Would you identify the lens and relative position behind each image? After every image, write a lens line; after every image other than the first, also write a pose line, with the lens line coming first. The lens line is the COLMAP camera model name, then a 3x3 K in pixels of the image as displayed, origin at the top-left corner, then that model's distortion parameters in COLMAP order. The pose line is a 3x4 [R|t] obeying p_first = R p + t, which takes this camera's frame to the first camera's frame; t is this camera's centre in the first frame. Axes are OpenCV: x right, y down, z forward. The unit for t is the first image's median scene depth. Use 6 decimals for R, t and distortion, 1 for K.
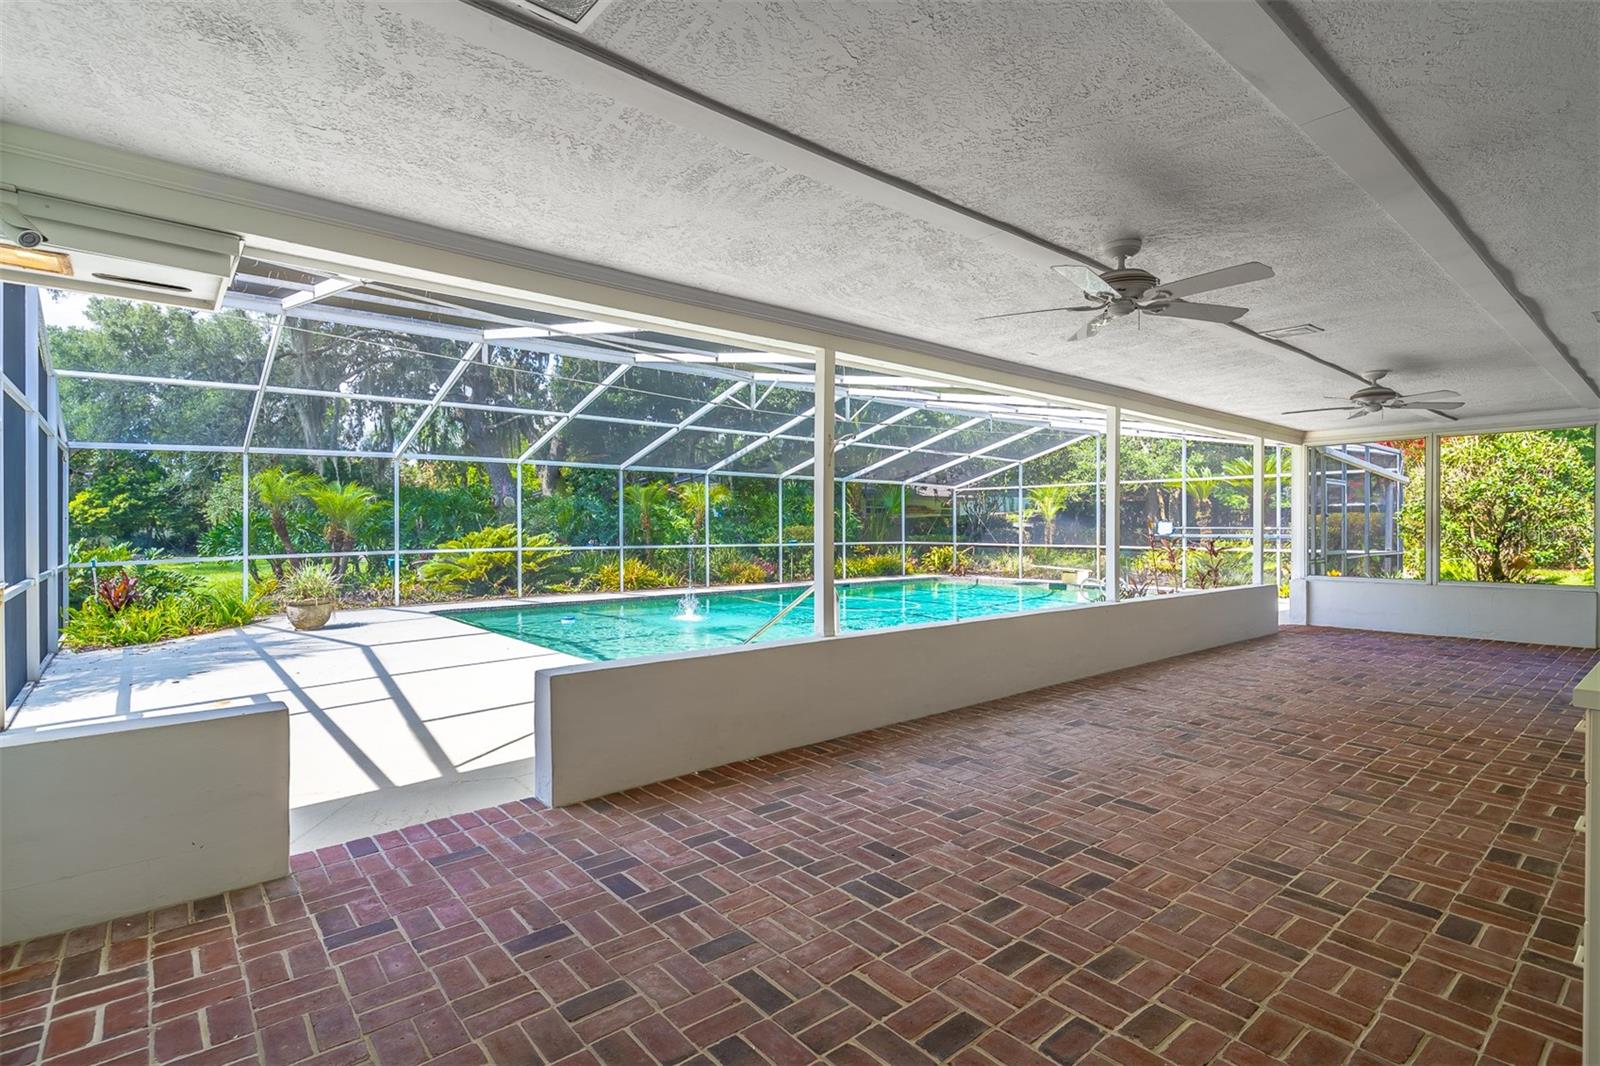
lens RADIAL K [[770.4, 0, 799.2], [0, 770.4, 525.4], [0, 0, 1]] dist [0.003948, -0.000648]
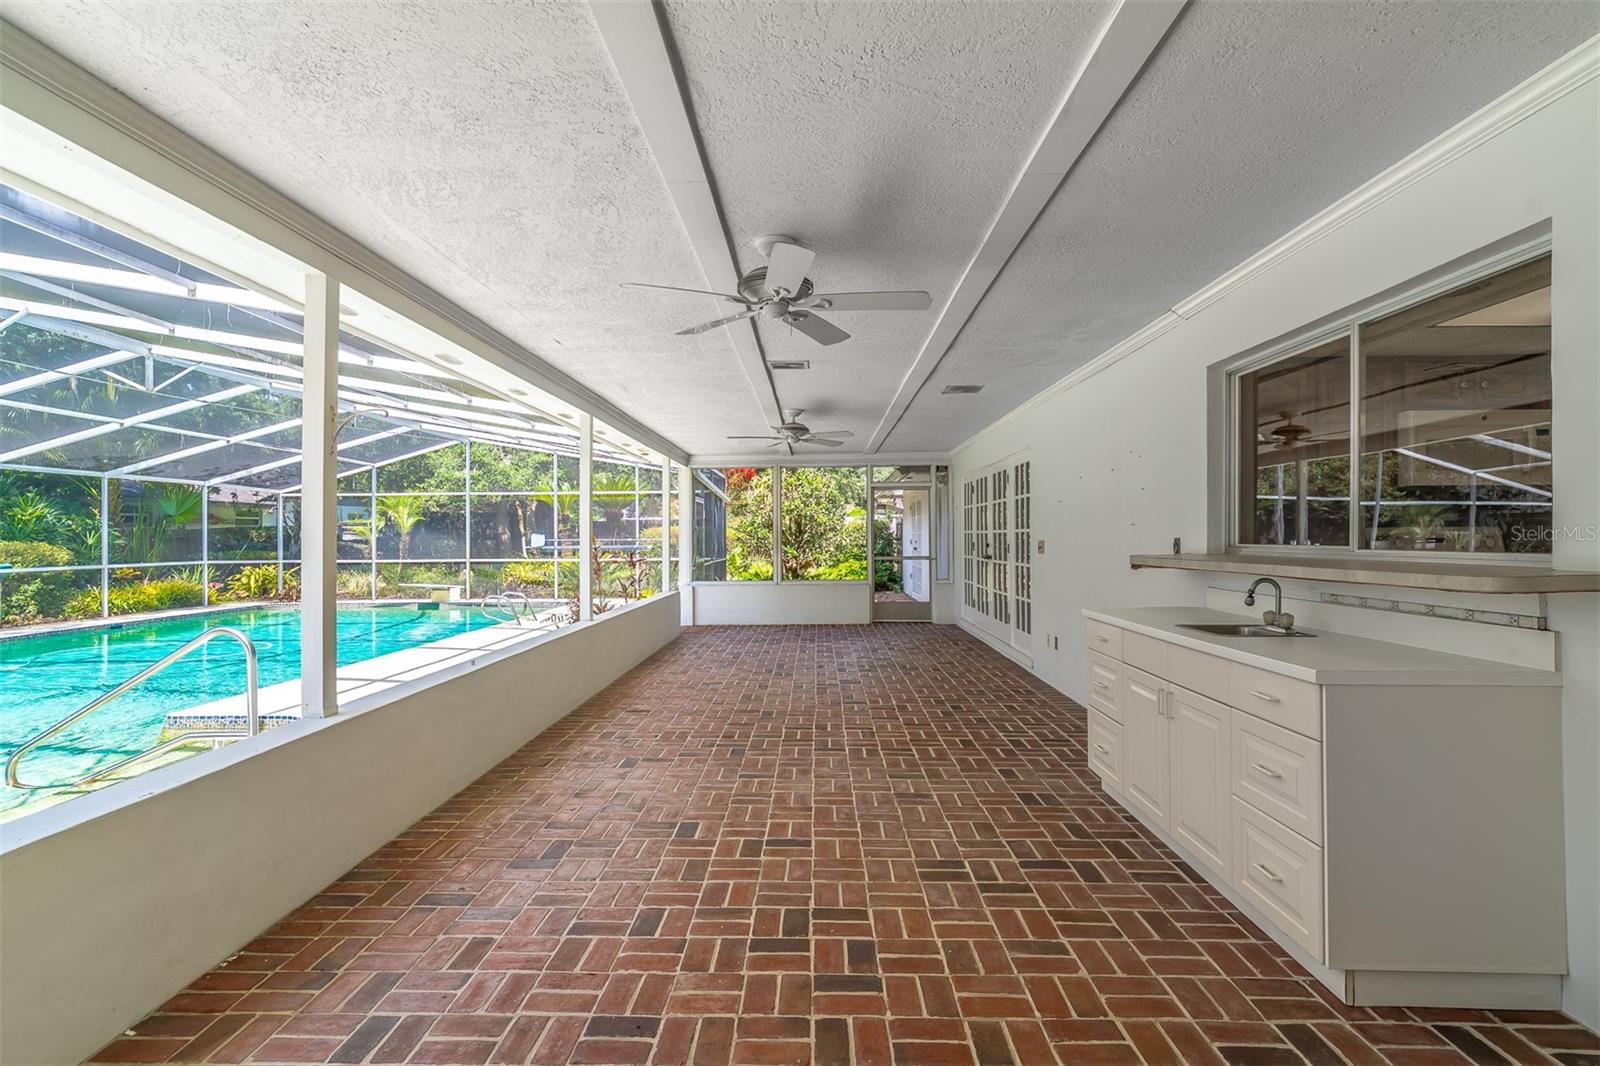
lens RADIAL K [[770.4, 0, 800.6], [0, 770.4, 526.7], [0, 0, 1]] dist [0.003948, -0.000648]
pose [[0.663840, 0.004316, 0.747862, -0.088241], [0.005204, 0.999932, -0.010390, -0.003411], [-0.747857, 0.010789, 0.663773, 0.126509]]
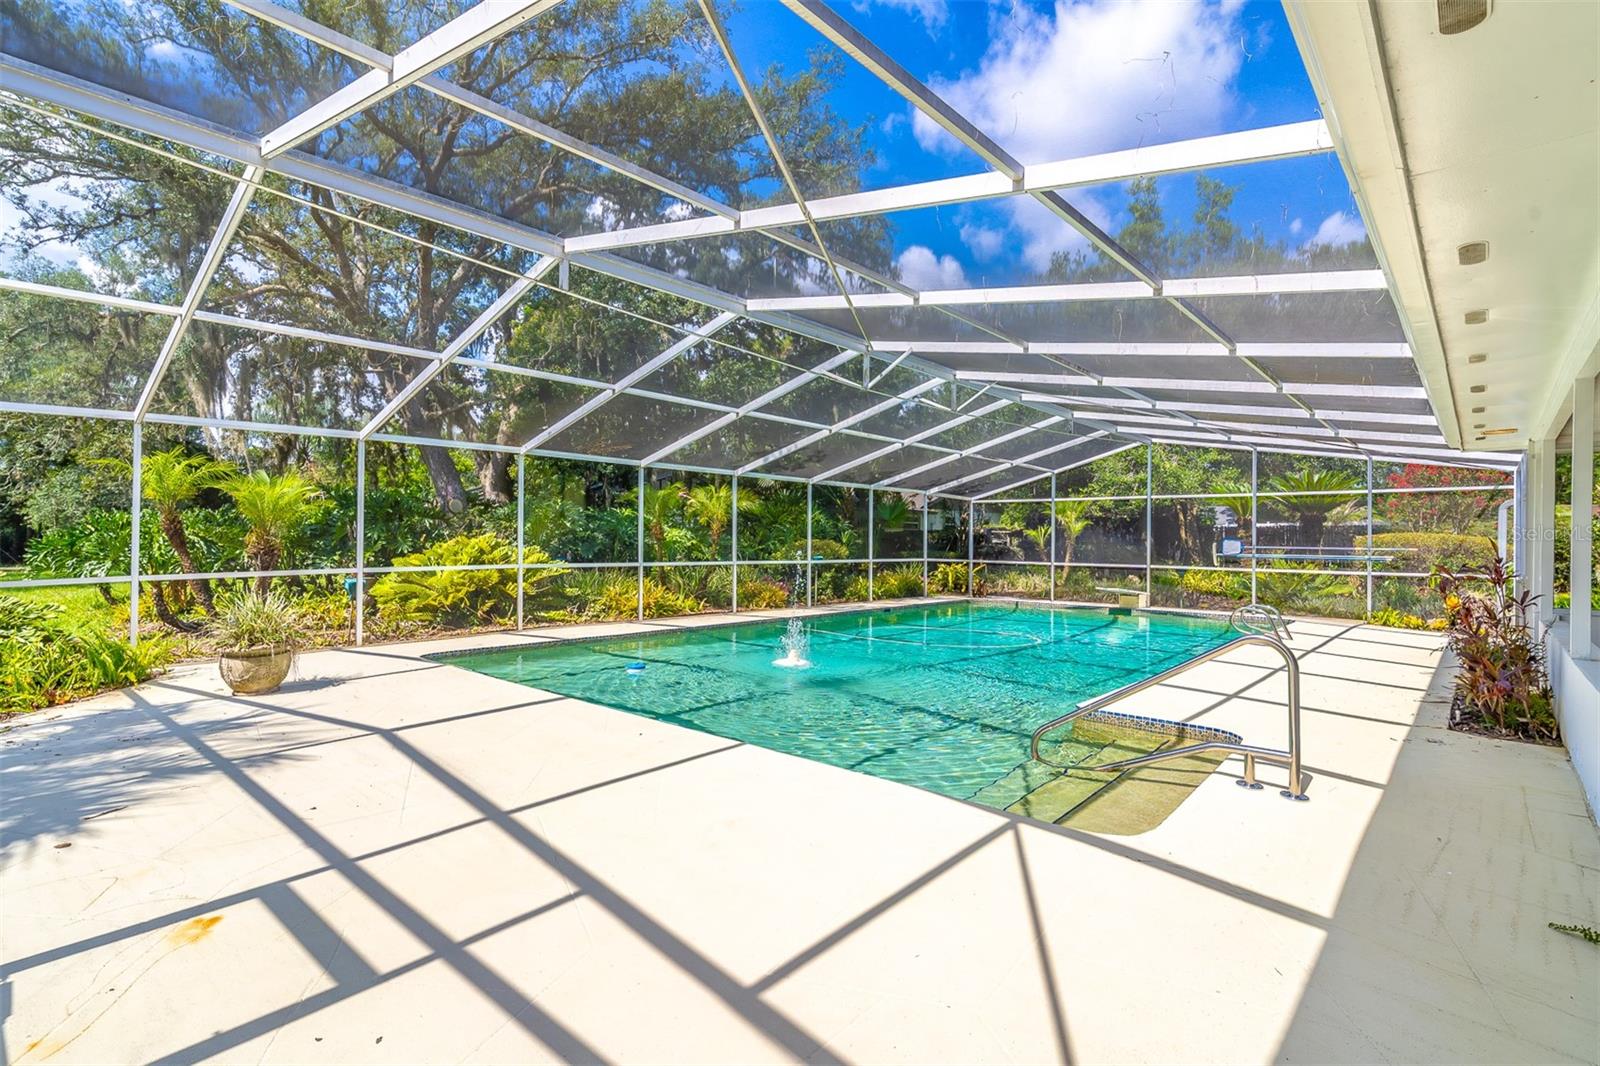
lens RADIAL K [[770.4, 0, 797.9], [0, 770.4, 537.4], [0, 0, 1]] dist [0.003948, -0.000648]
pose [[0.990650, 0.012331, 0.135869, -0.267064], [-0.012211, 0.999924, -0.001718, -0.000079], [-0.135879, 0.000042, 0.990725, 0.288979]]
